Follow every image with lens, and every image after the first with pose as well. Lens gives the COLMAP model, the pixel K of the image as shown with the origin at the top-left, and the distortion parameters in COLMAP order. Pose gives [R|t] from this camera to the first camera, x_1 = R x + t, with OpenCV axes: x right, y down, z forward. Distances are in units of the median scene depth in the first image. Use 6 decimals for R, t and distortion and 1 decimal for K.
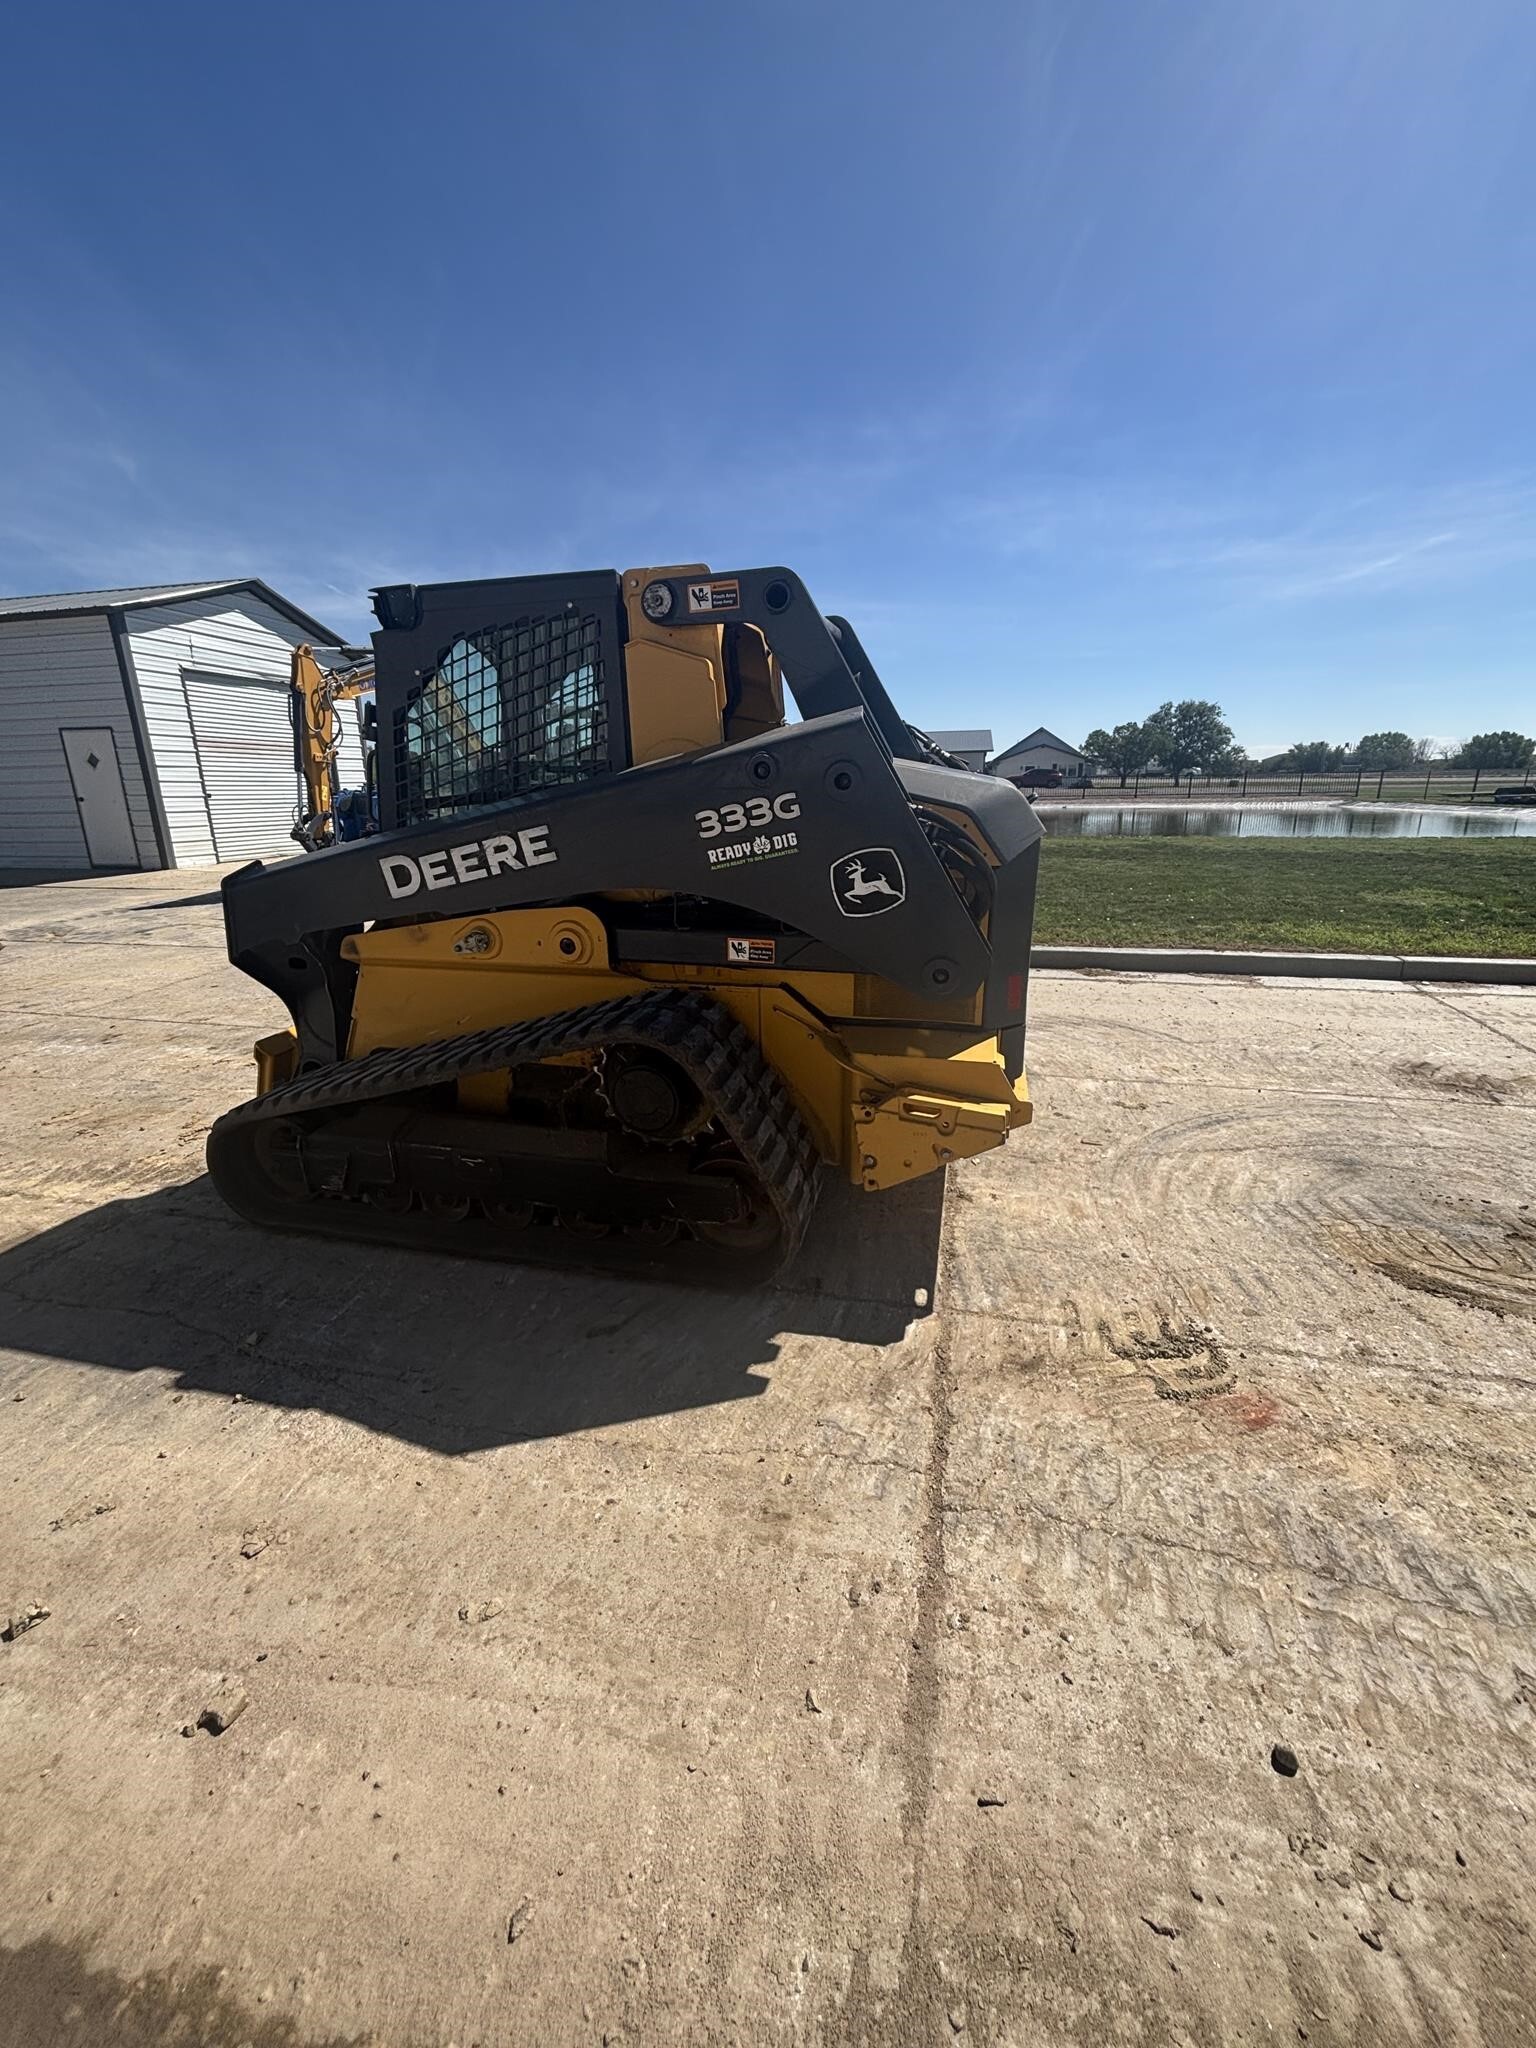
lens RADIAL K [[826.3, 0, 772.7], [0, 826.3, 1018.1], [0, 0, 1]] dist [-0.000040, -0.000019]
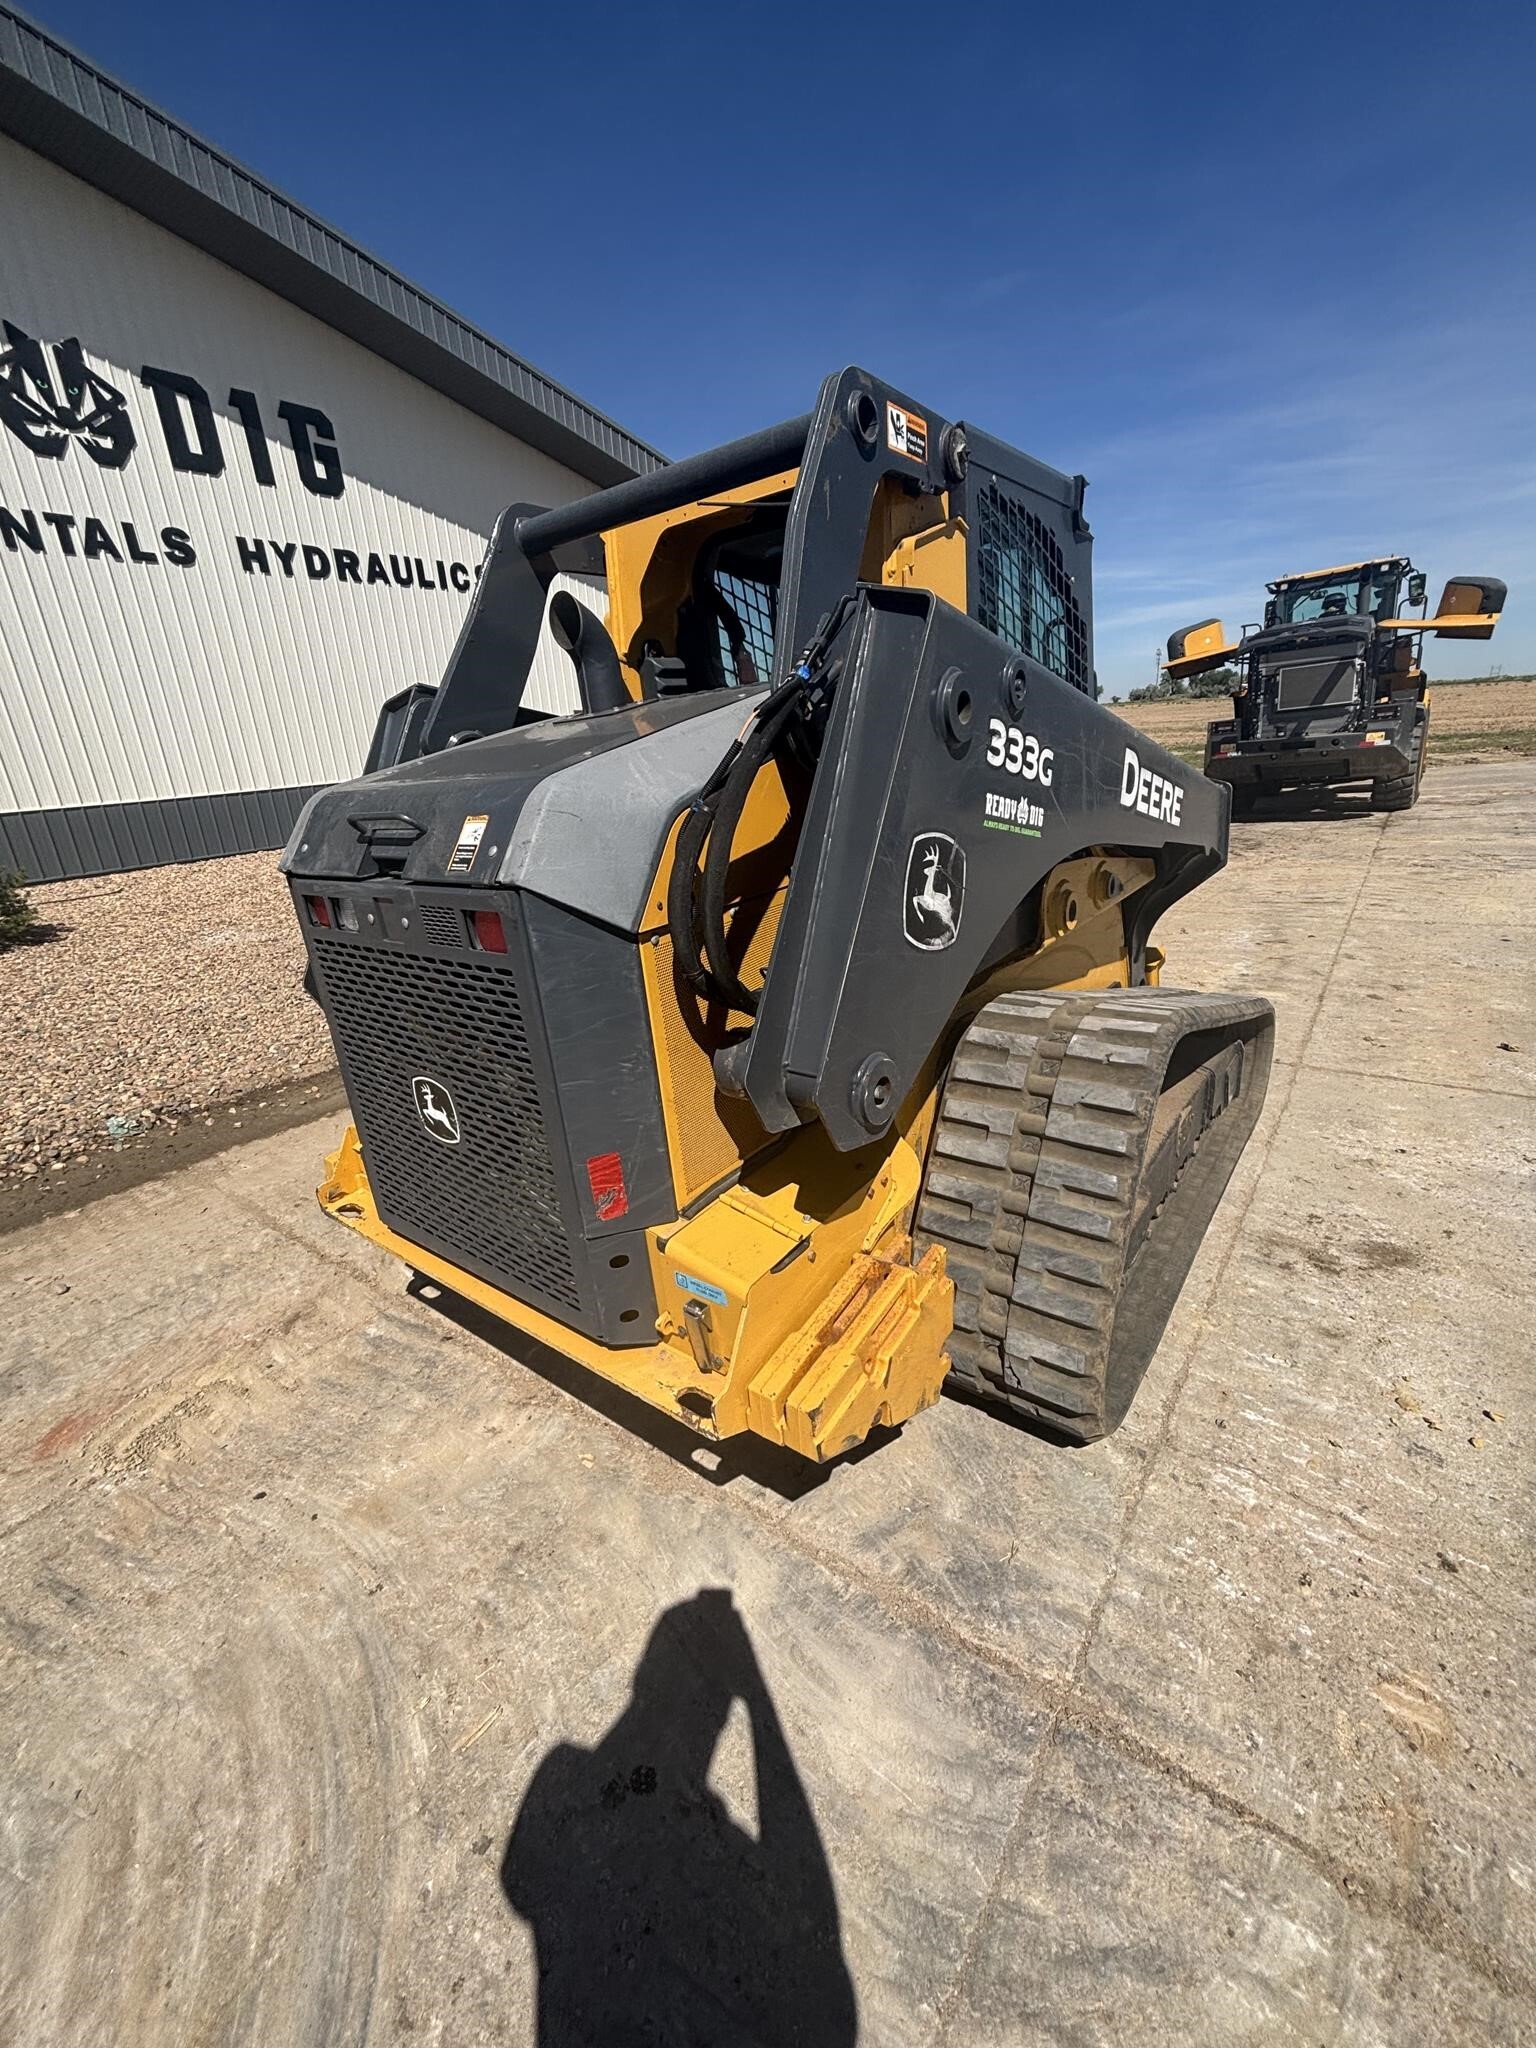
lens RADIAL K [[824.8, 0, 771.2], [0, 824.8, 1020.4], [0, 0, 1]] dist [-0.001097, 0.001147]
pose [[-0.398243, 0.342934, -0.850763, 0.771730], [-0.187083, 0.877624, 0.441335, -0.480921], [0.897999, 0.334922, -0.285351, 1.585041]]
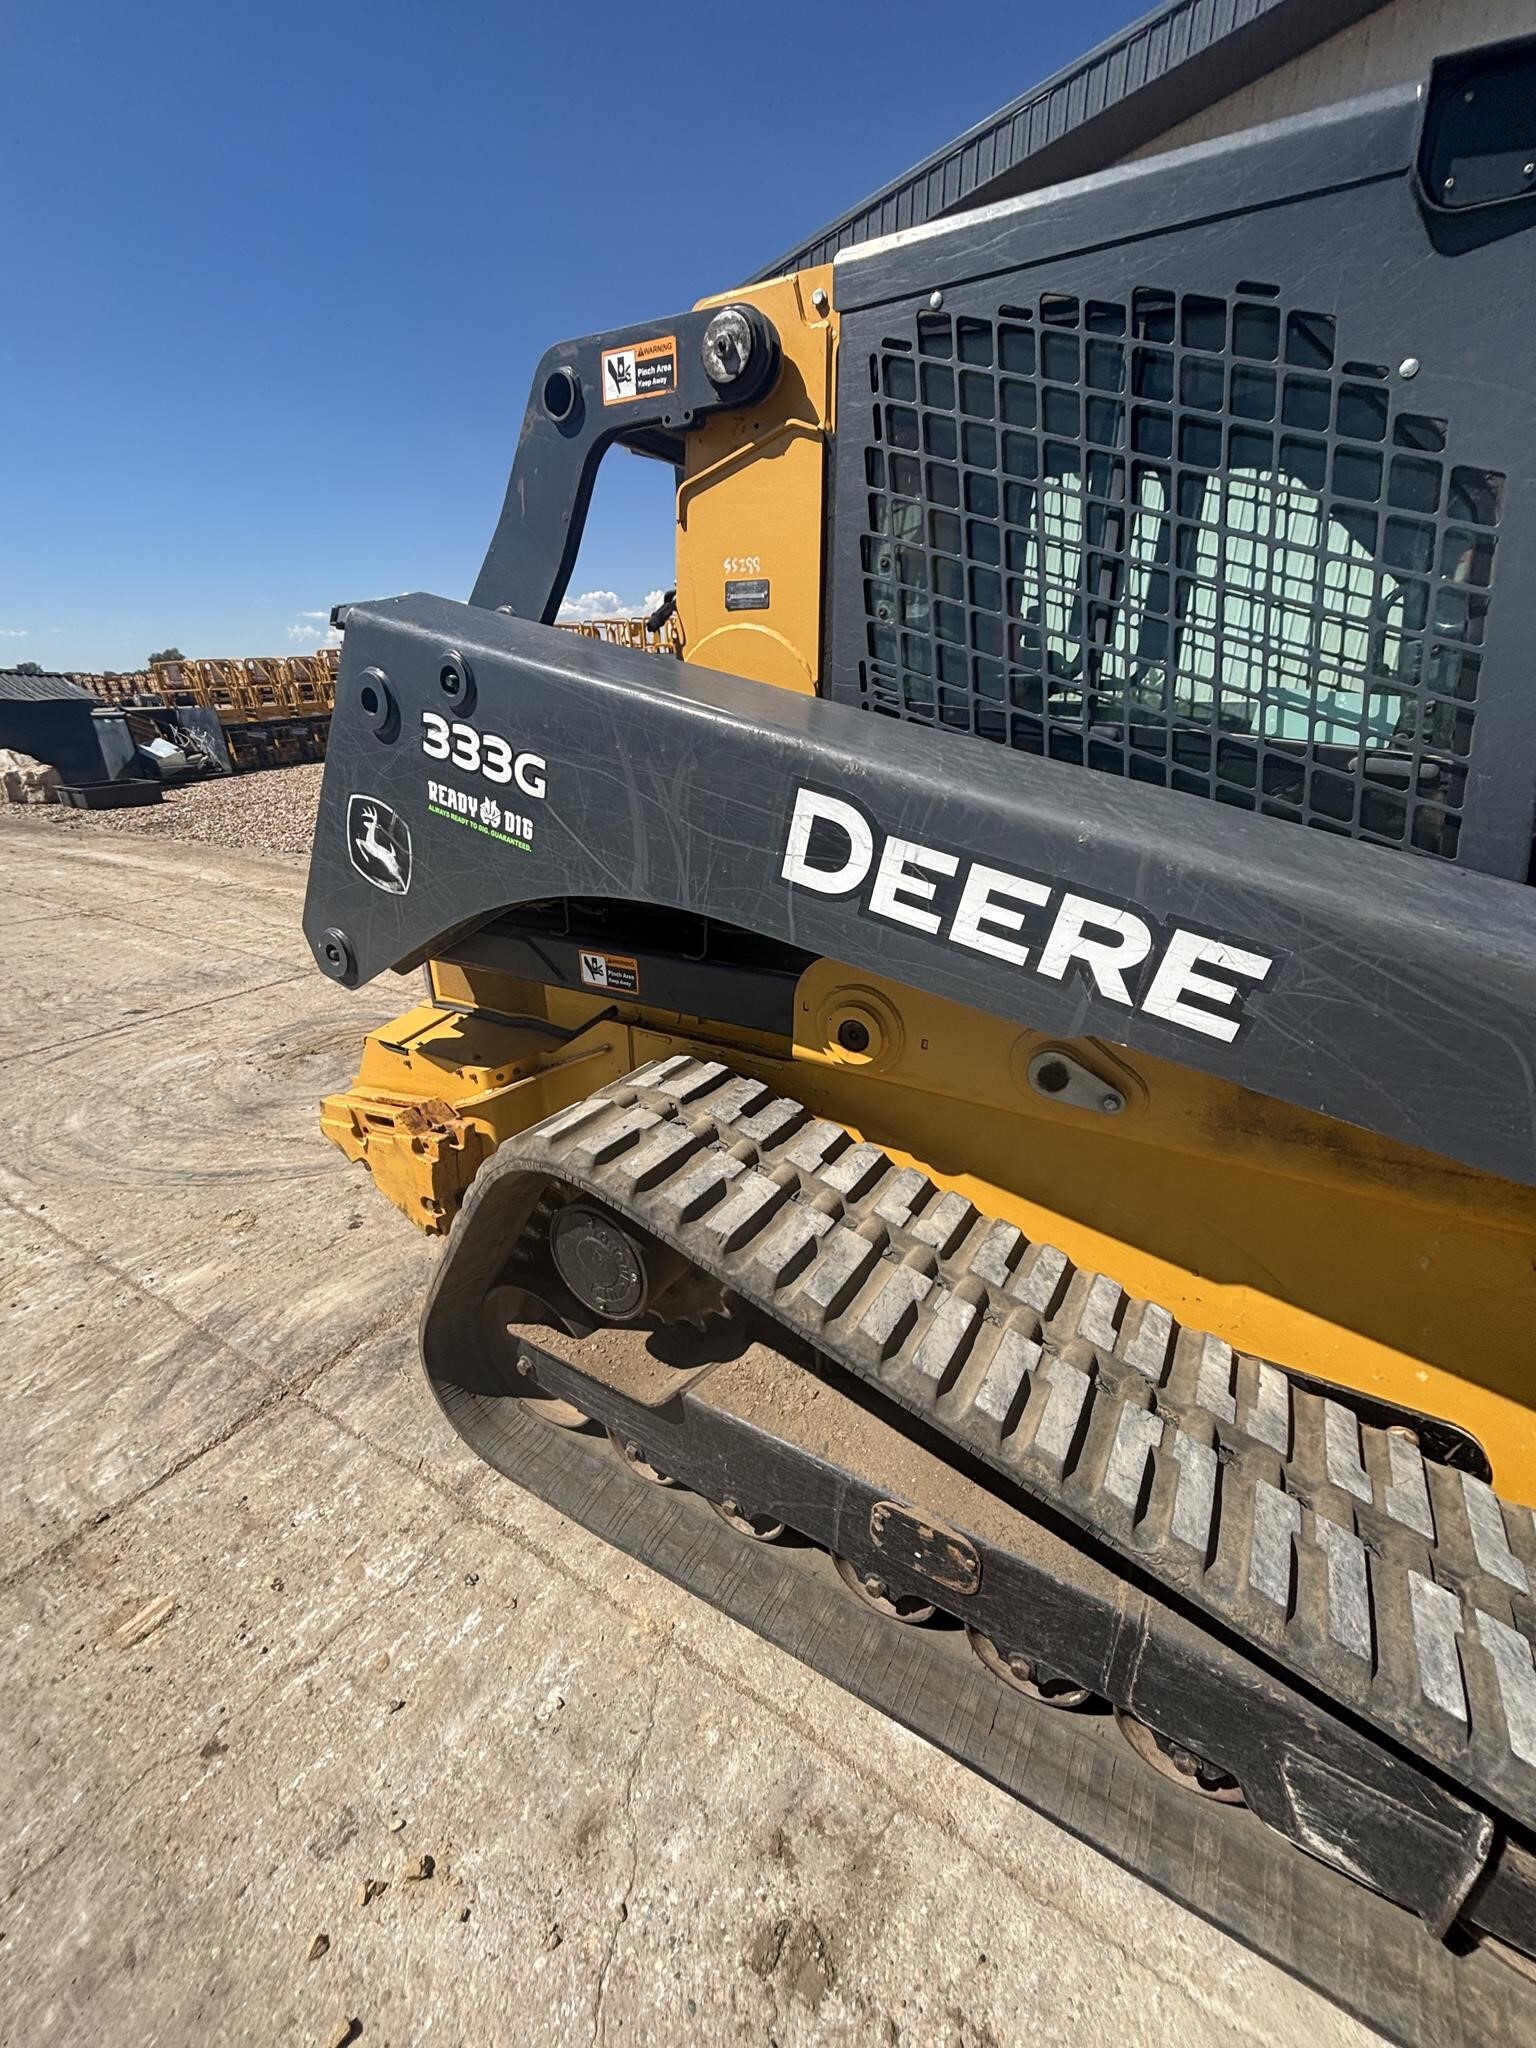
lens RADIAL K [[824.8, 0, 771.2], [0, 824.8, 1020.4], [0, 0, 1]] dist [-0.001097, 0.001147]
pose [[-0.955834, -0.087492, 0.280583, -0.241764], [0.106864, 0.785865, 0.609094, -0.601697], [-0.273792, 0.612177, -0.741807, 1.996247]]
